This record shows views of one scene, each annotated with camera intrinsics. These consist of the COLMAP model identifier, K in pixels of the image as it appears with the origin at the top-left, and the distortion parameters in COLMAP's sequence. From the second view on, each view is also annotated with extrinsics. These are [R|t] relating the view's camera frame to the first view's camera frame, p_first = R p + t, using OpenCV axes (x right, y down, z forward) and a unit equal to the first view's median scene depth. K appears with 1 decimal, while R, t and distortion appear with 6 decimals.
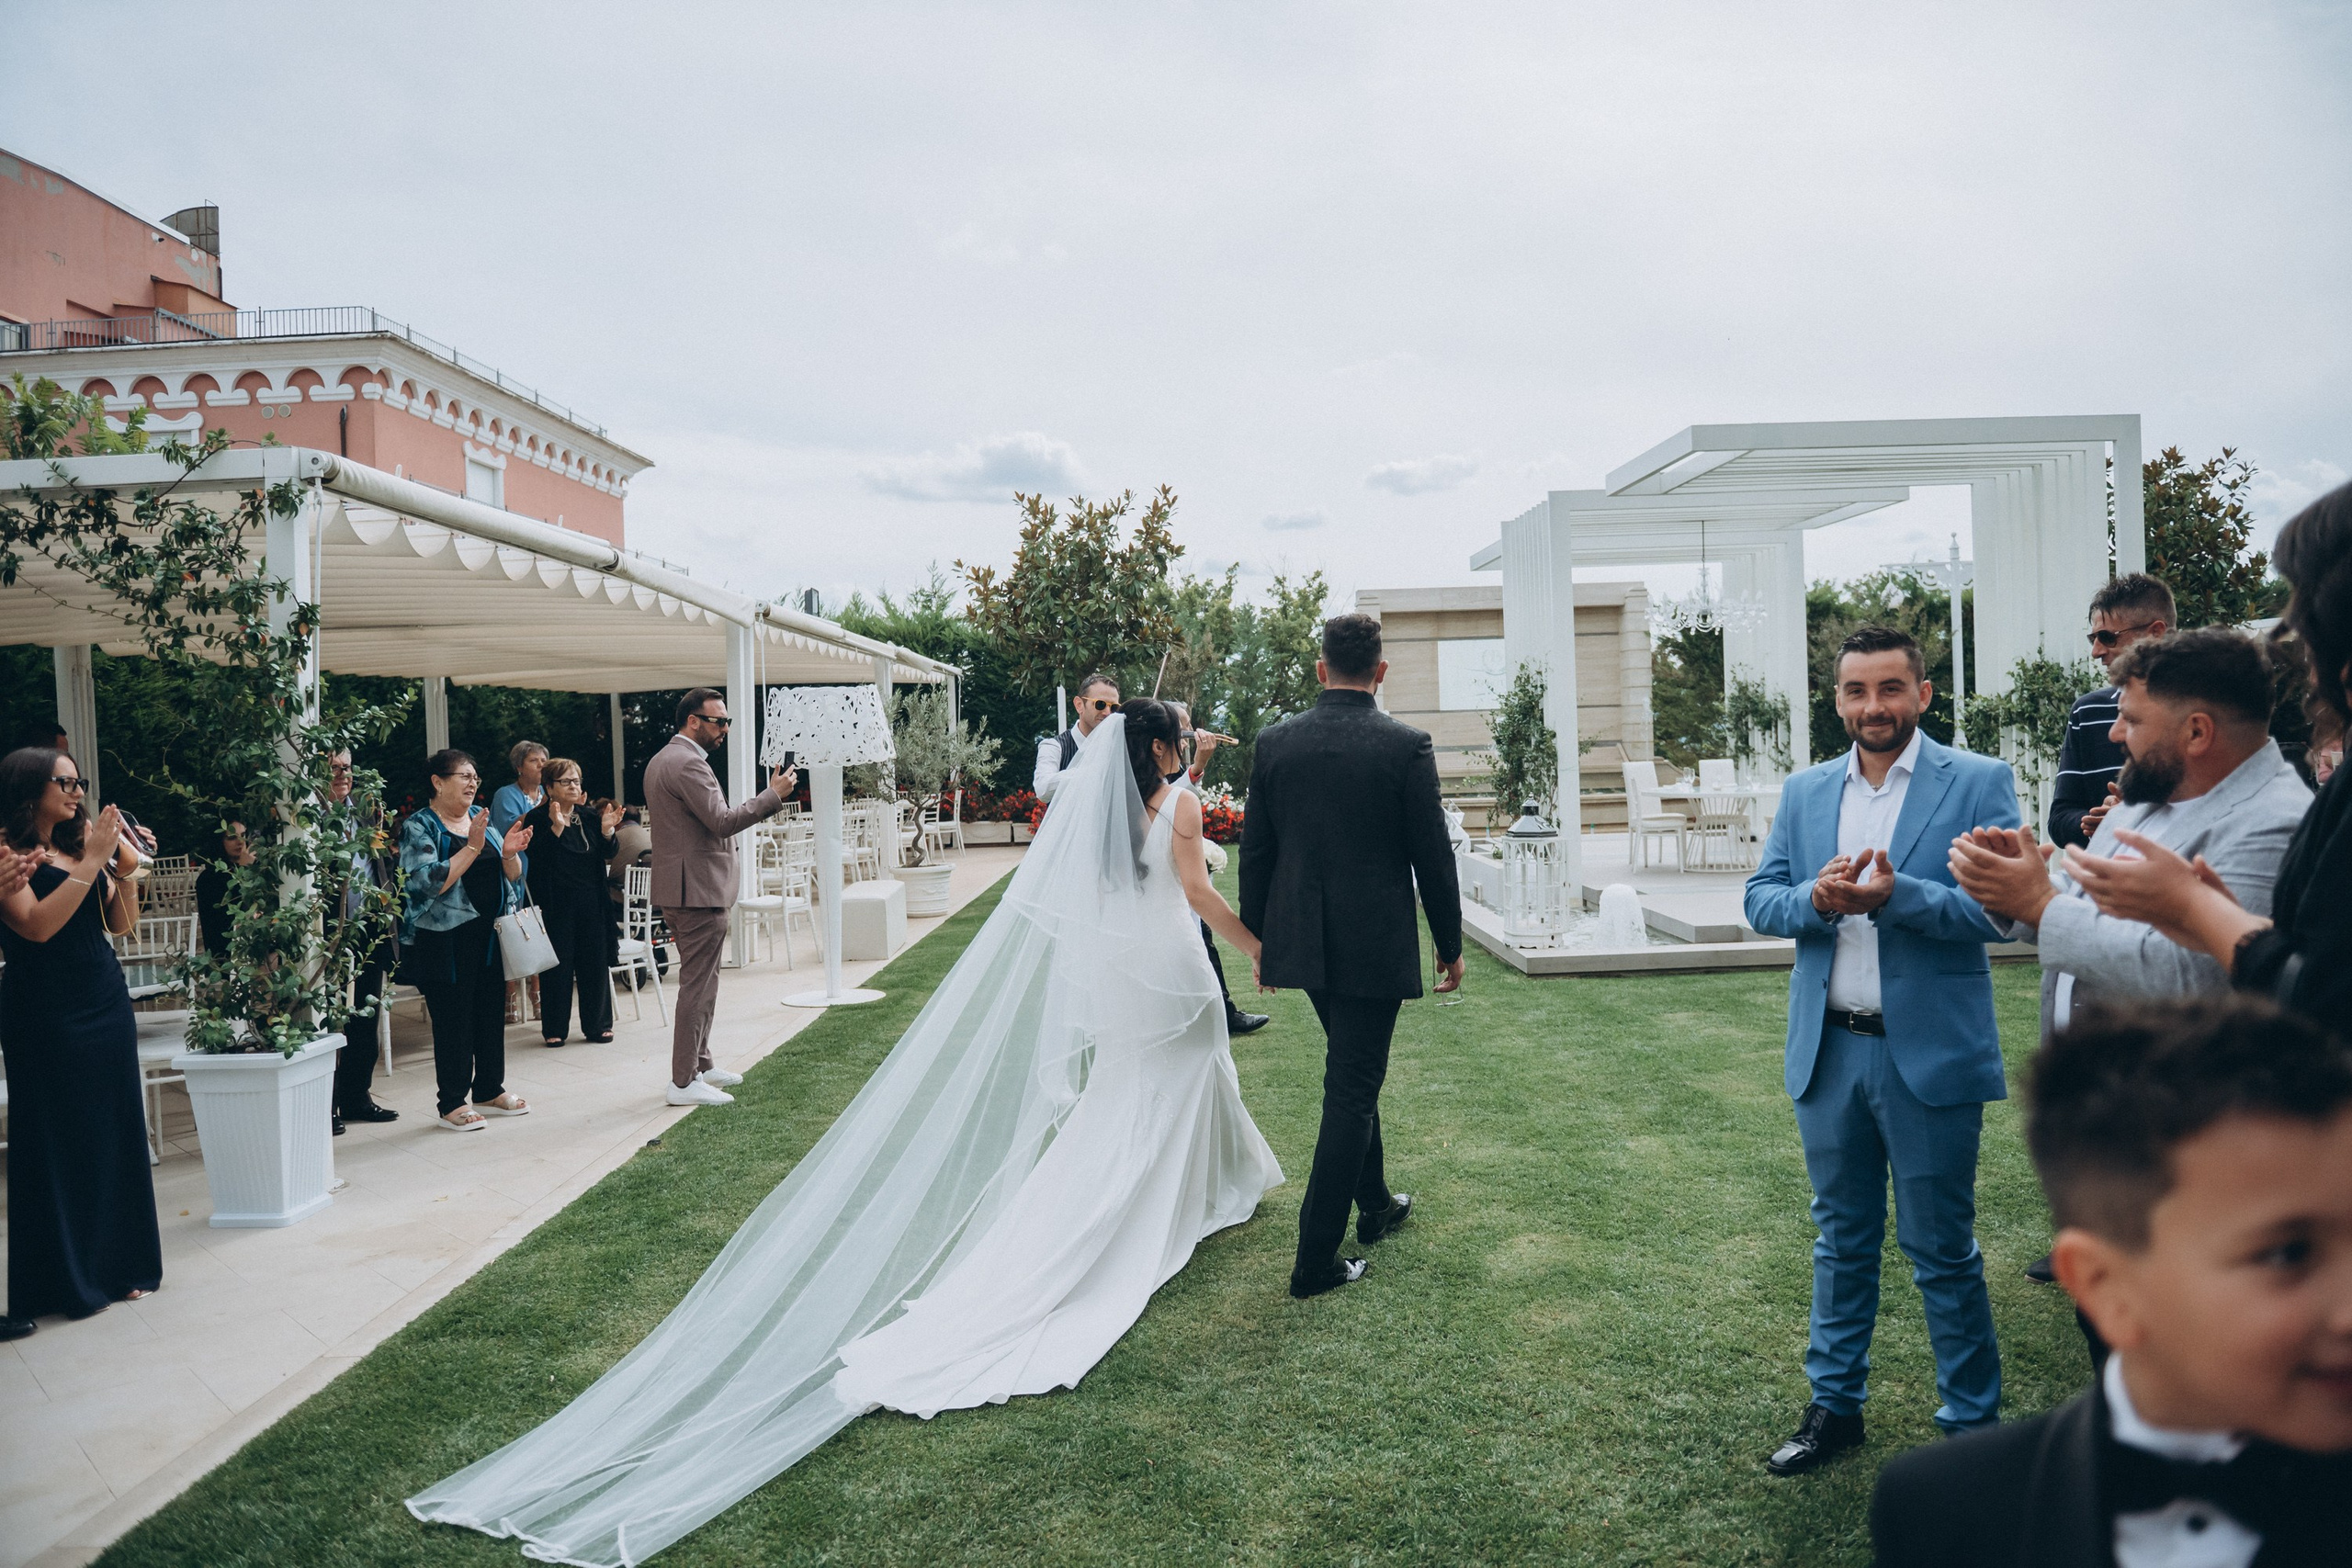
lens RADIAL K [[1634.8, 0, 1176.0], [0, 1634.8, 784.0], [0, 0, 1]] dist [-0.038109, -0.005705]
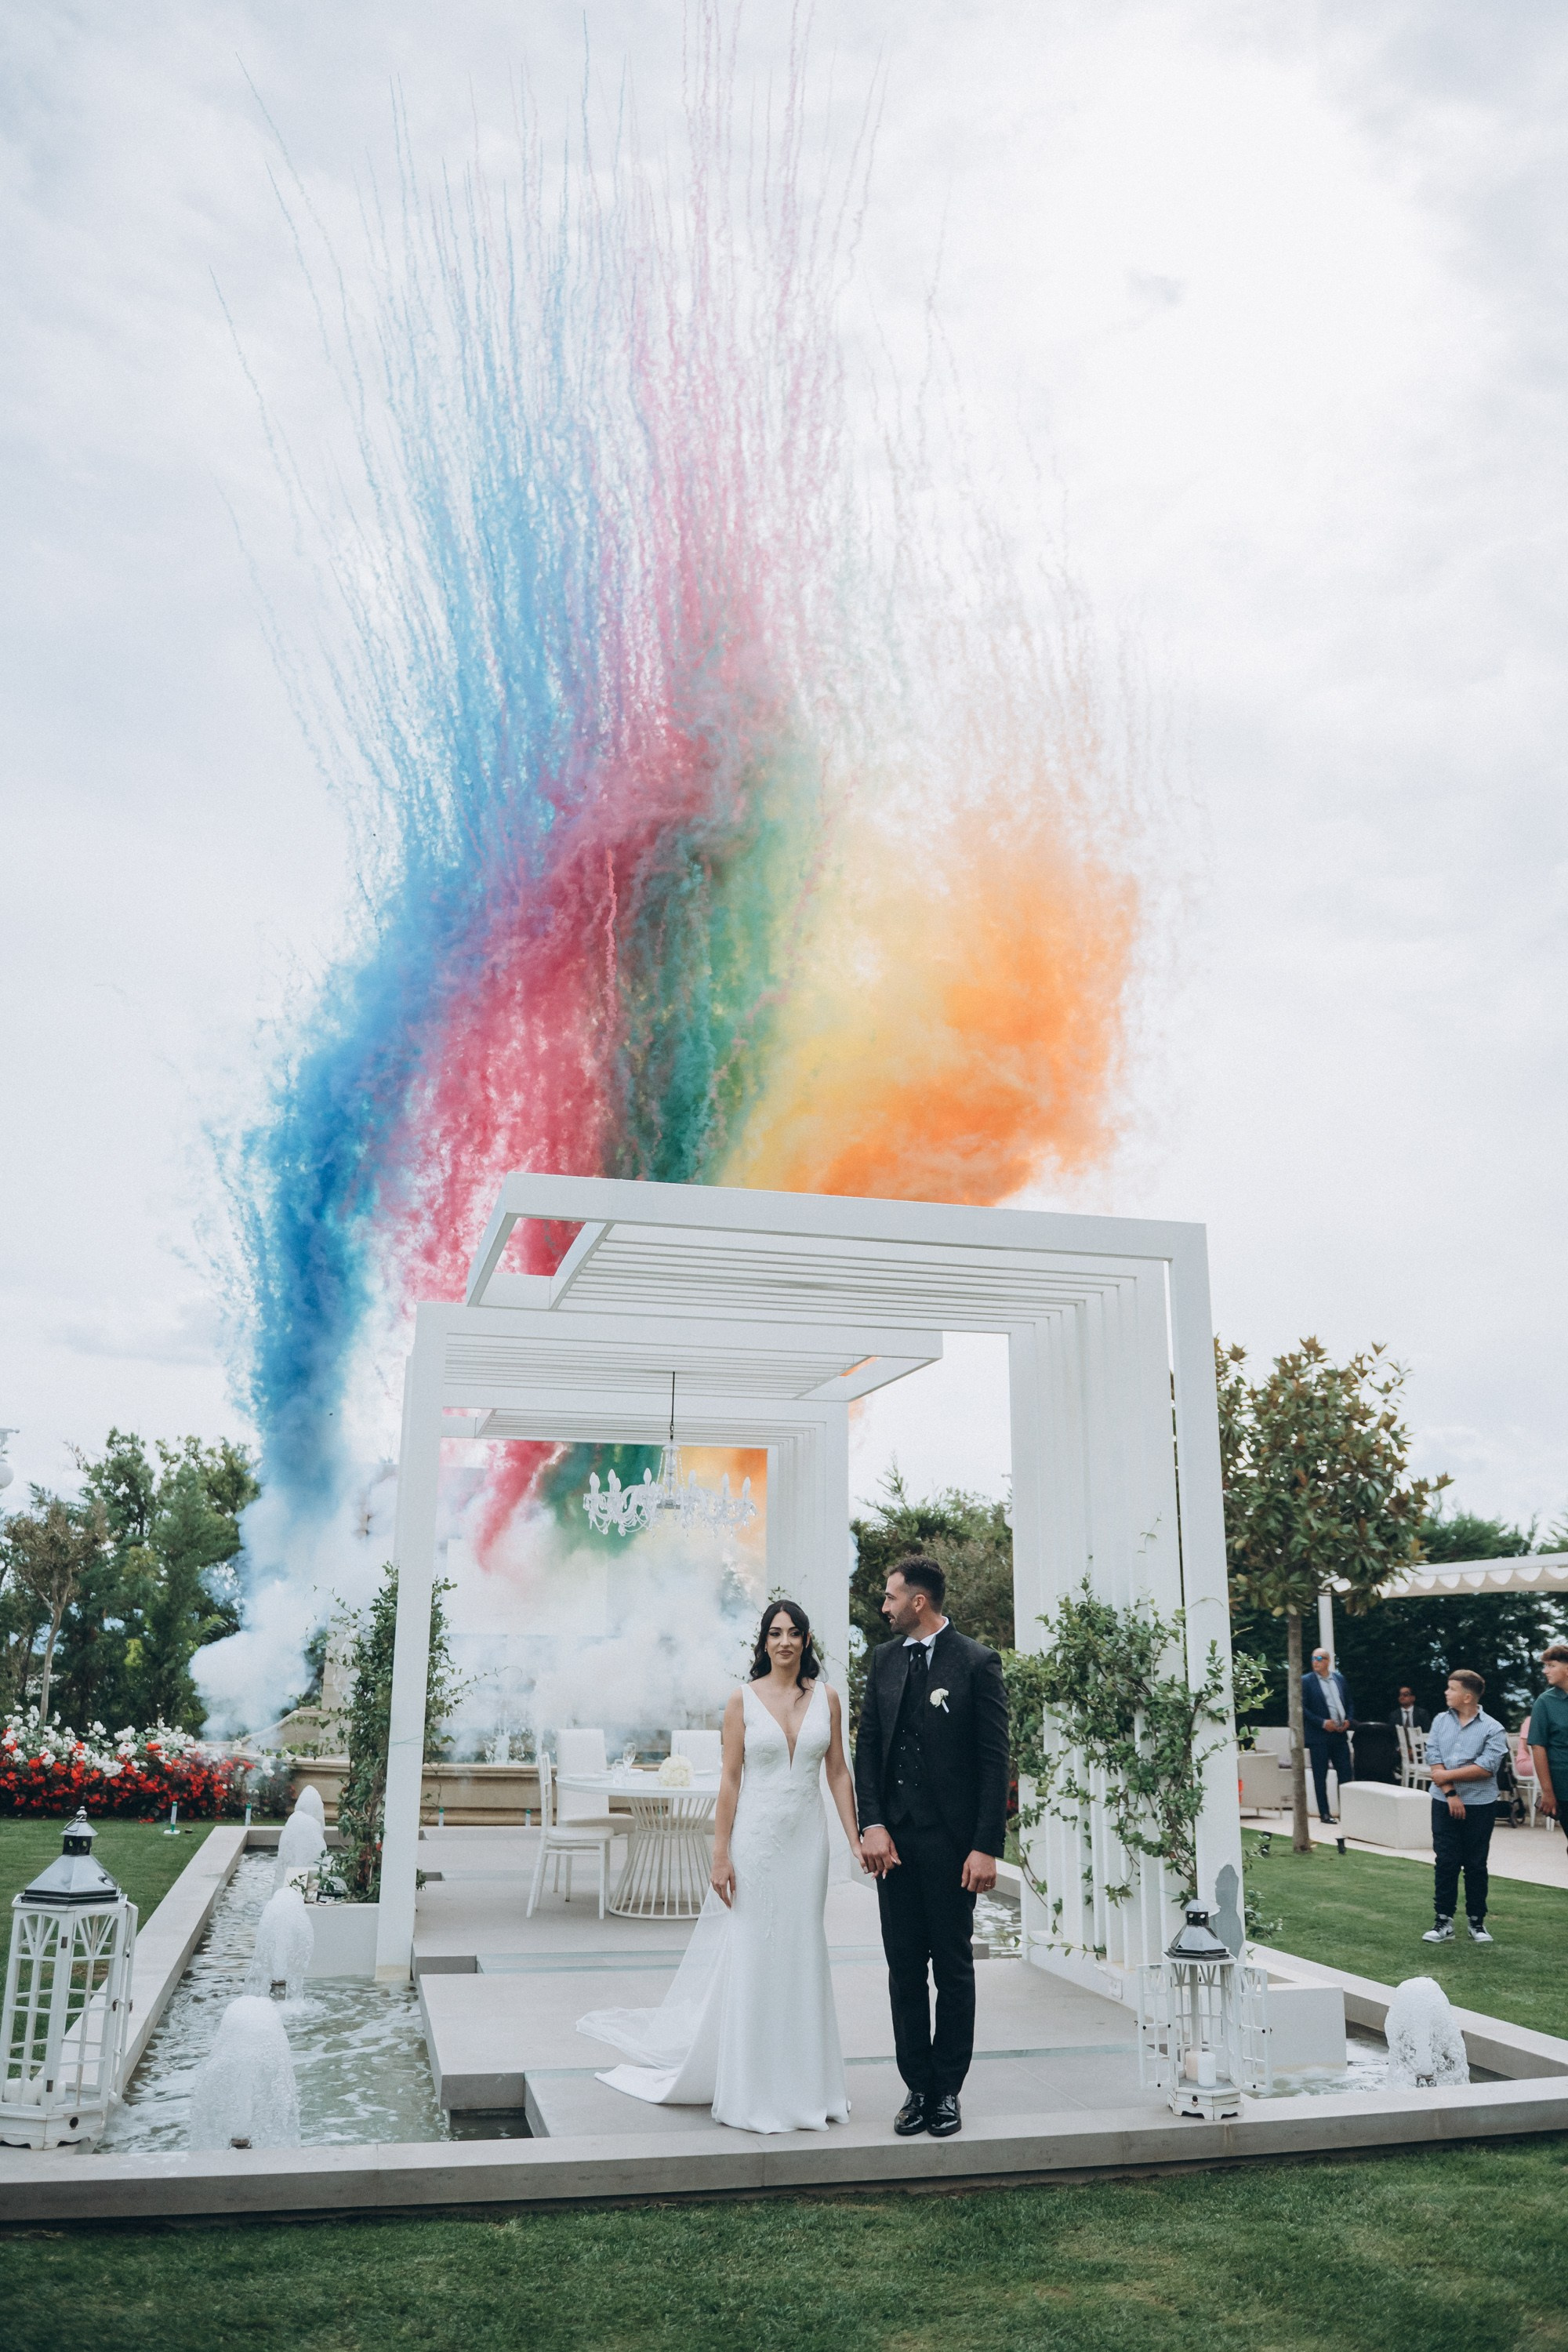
lens RADIAL K [[1691.0, 0, 784.0], [0, 1691.0, 1176.0], [0, 0, 1]] dist [-0.044234, 0.002997]
pose [[0.974995, 0.104271, 0.196245, 0.192442], [-0.040556, 0.951745, -0.304197, -0.020422], [-0.218494, 0.288632, 0.932176, 0.255349]]
